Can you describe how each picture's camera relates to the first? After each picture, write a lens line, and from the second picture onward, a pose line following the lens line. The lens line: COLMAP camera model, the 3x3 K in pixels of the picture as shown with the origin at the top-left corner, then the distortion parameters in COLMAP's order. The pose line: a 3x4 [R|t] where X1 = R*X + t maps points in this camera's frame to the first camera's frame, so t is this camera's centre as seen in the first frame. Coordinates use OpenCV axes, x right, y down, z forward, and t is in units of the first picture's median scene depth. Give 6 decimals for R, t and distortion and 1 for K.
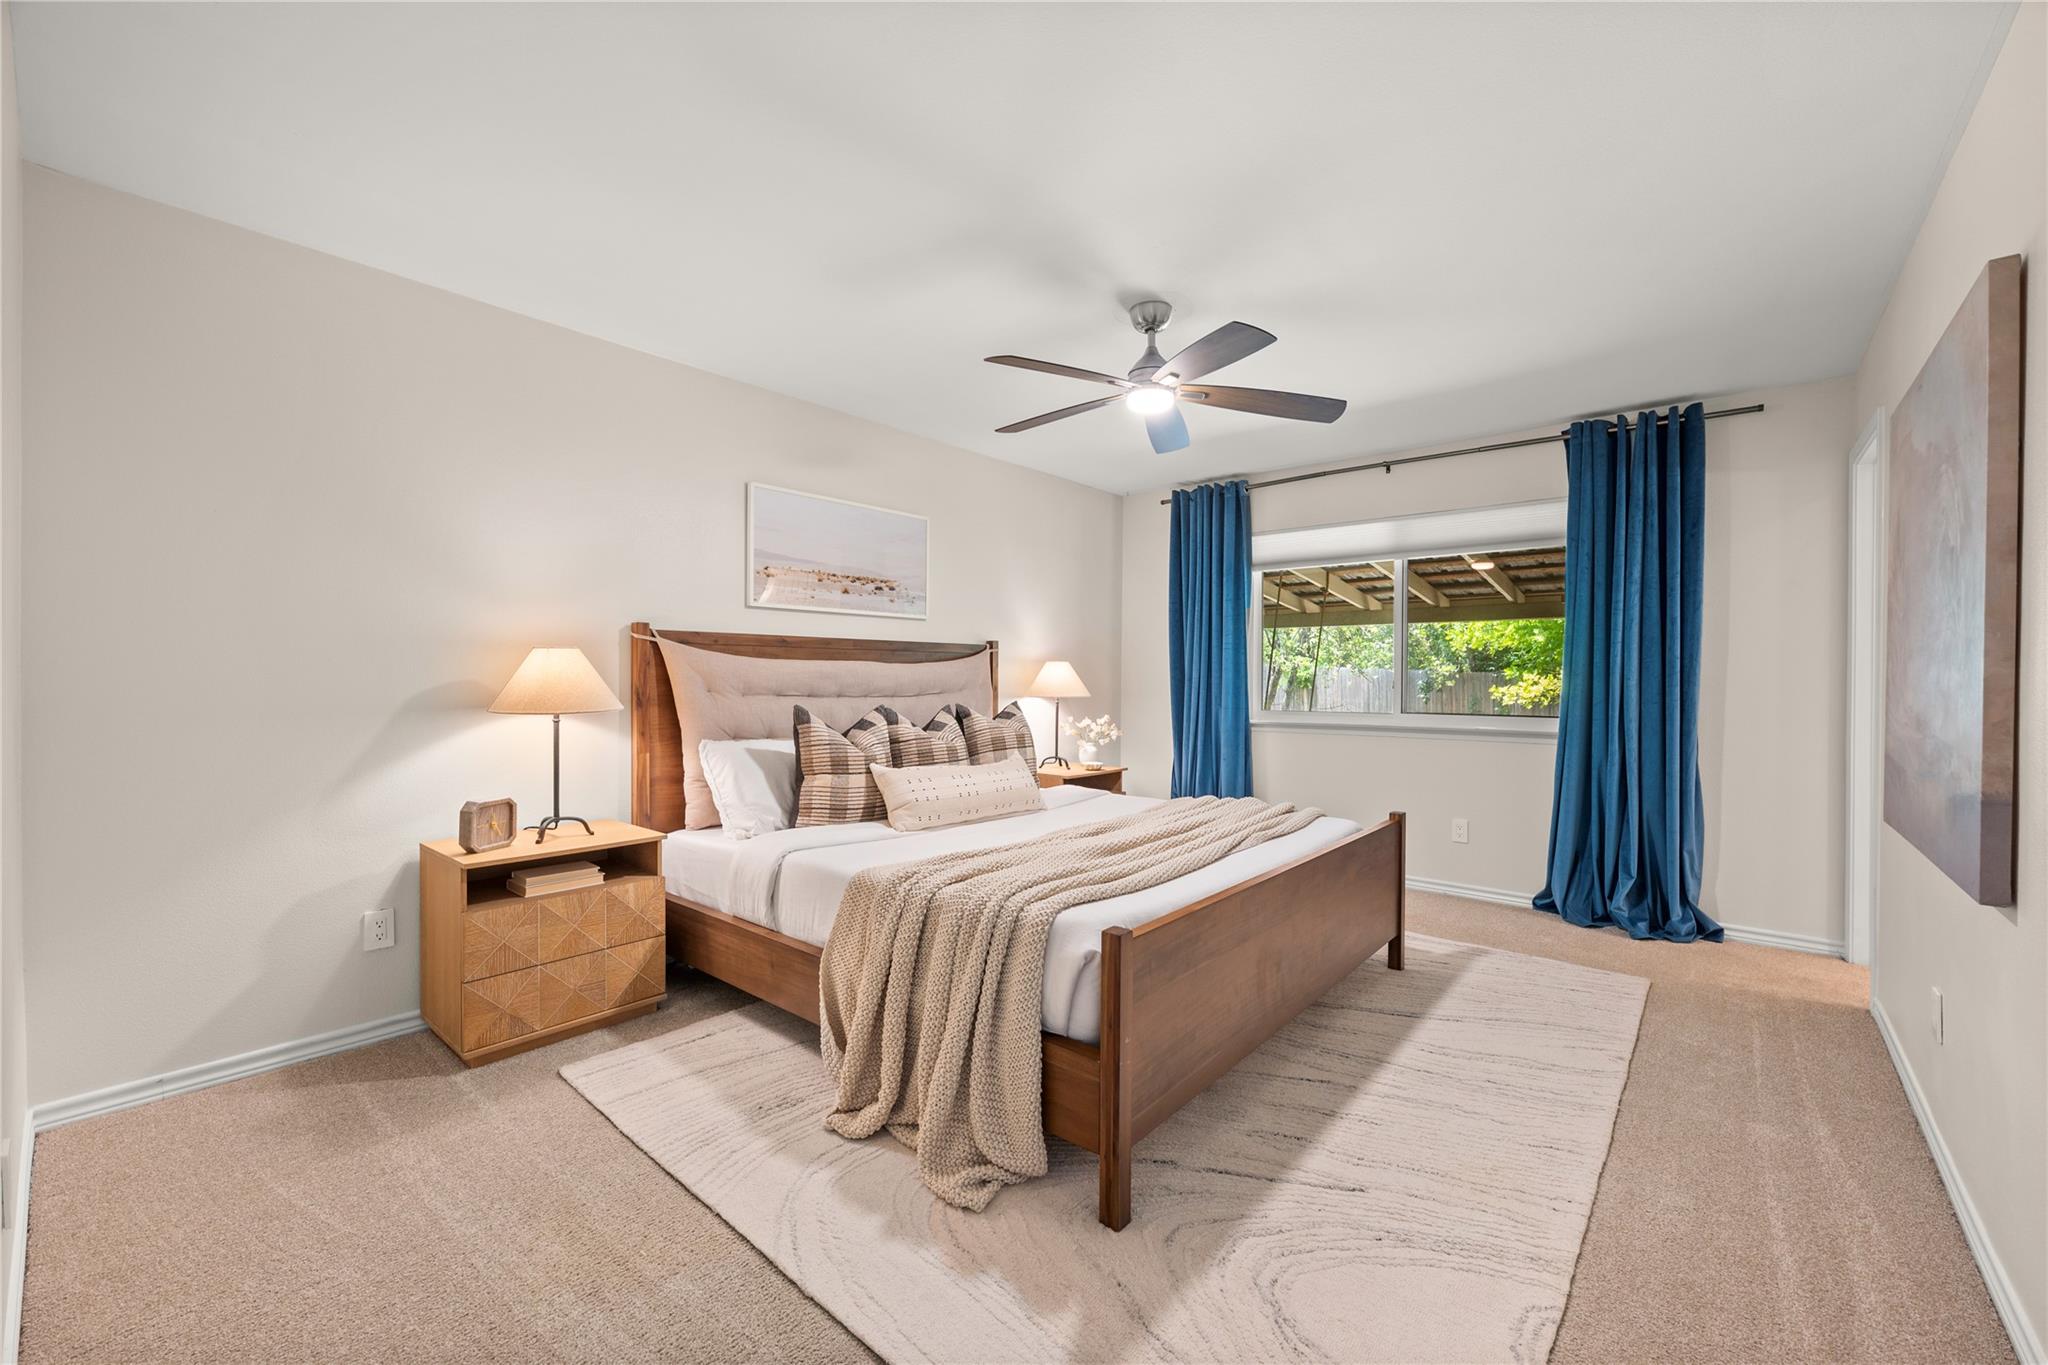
lens RADIAL K [[815.5, 0, 1022.5], [0, 815.5, 685.1], [0, 0, 1]] dist [-0.000896, 0.000175]
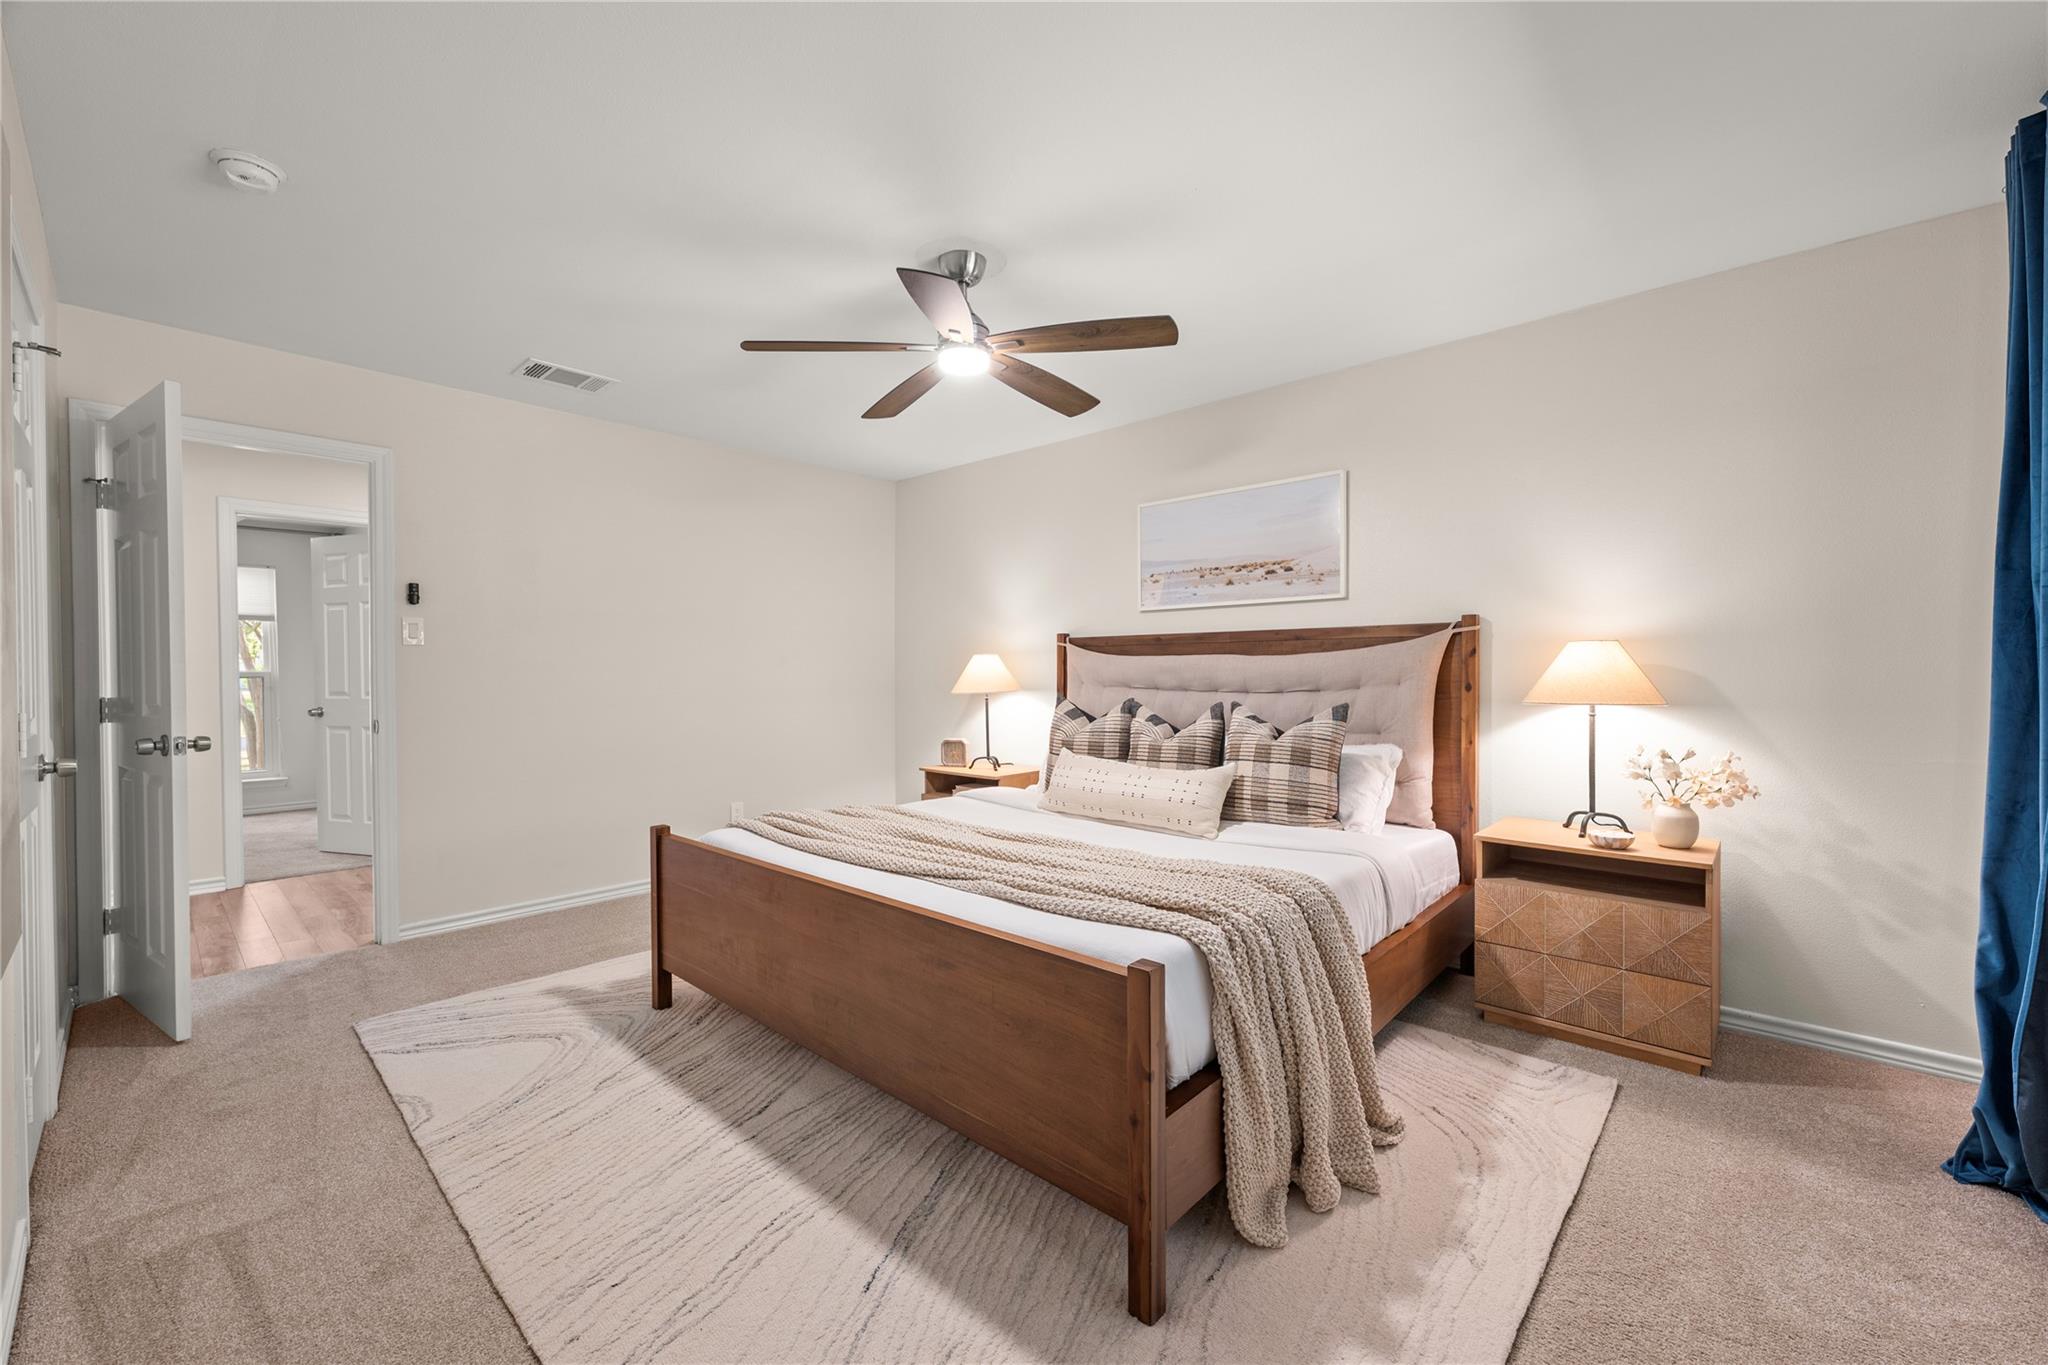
lens RADIAL K [[813.5, 0, 1066.2], [0, 813.5, 702.6], [0, 0, 1]] dist [-0.001211, -0.000111]
pose [[-0.010338, 0.043162, -0.999015, 0.773539], [-0.000905, 0.999067, 0.043174, -0.013104], [0.999946, 0.001351, -0.010290, 0.821276]]
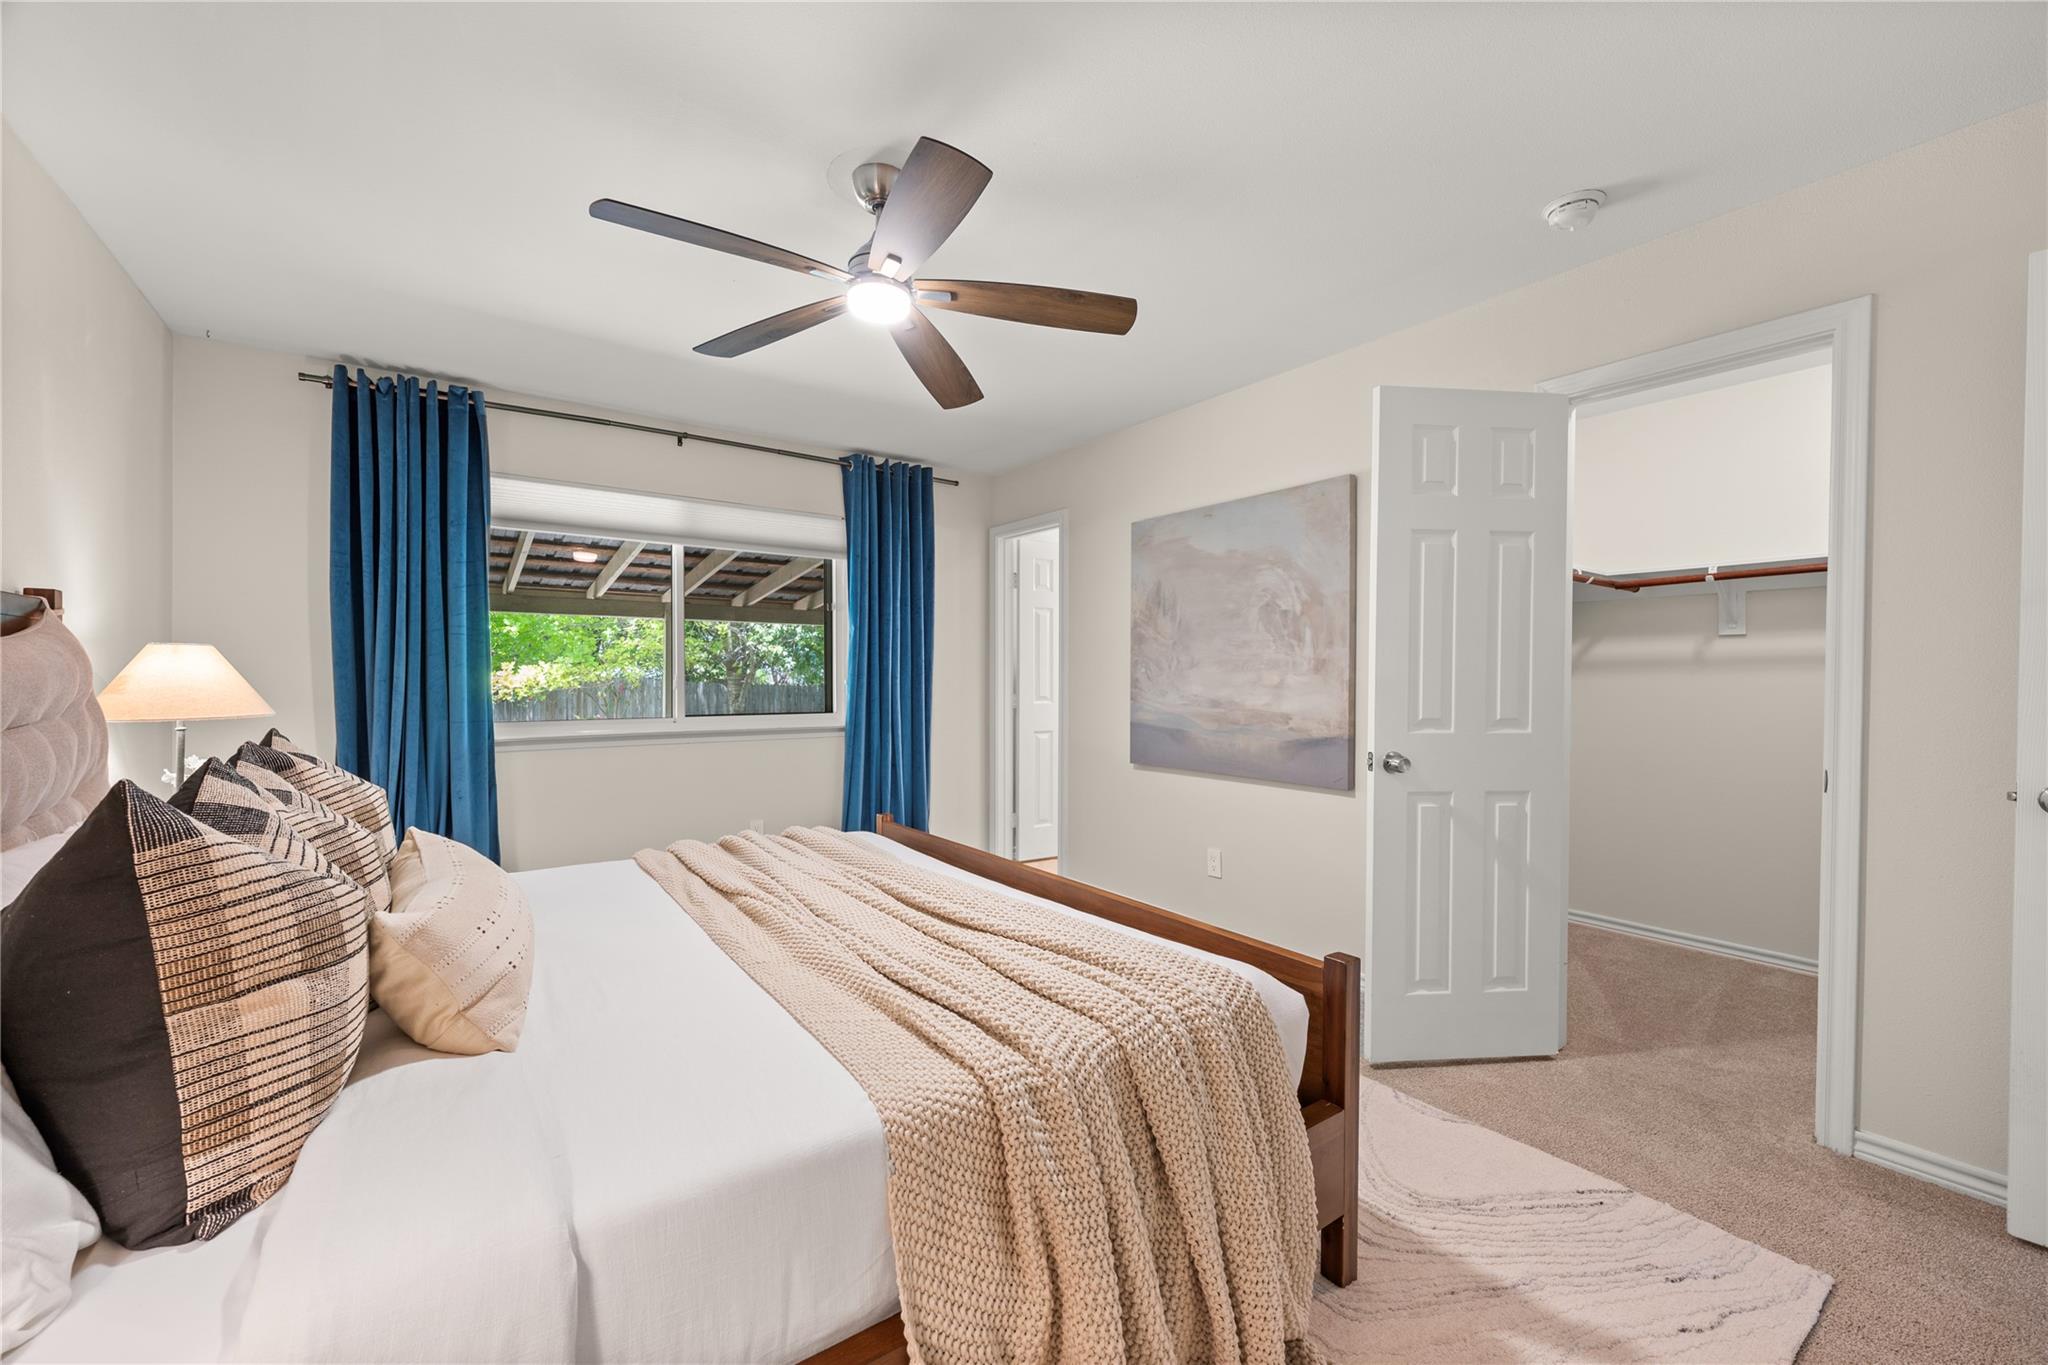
lens RADIAL K [[815.5, 0, 1022.5], [0, 815.5, 685.1], [0, 0, 1]] dist [-0.000896, 0.000175]
pose [[0.233908, -0.008591, 0.972221, -0.392382], [0.000374, 0.999962, 0.008746, -0.009274], [-0.972259, -0.001683, 0.233902, 0.514485]]
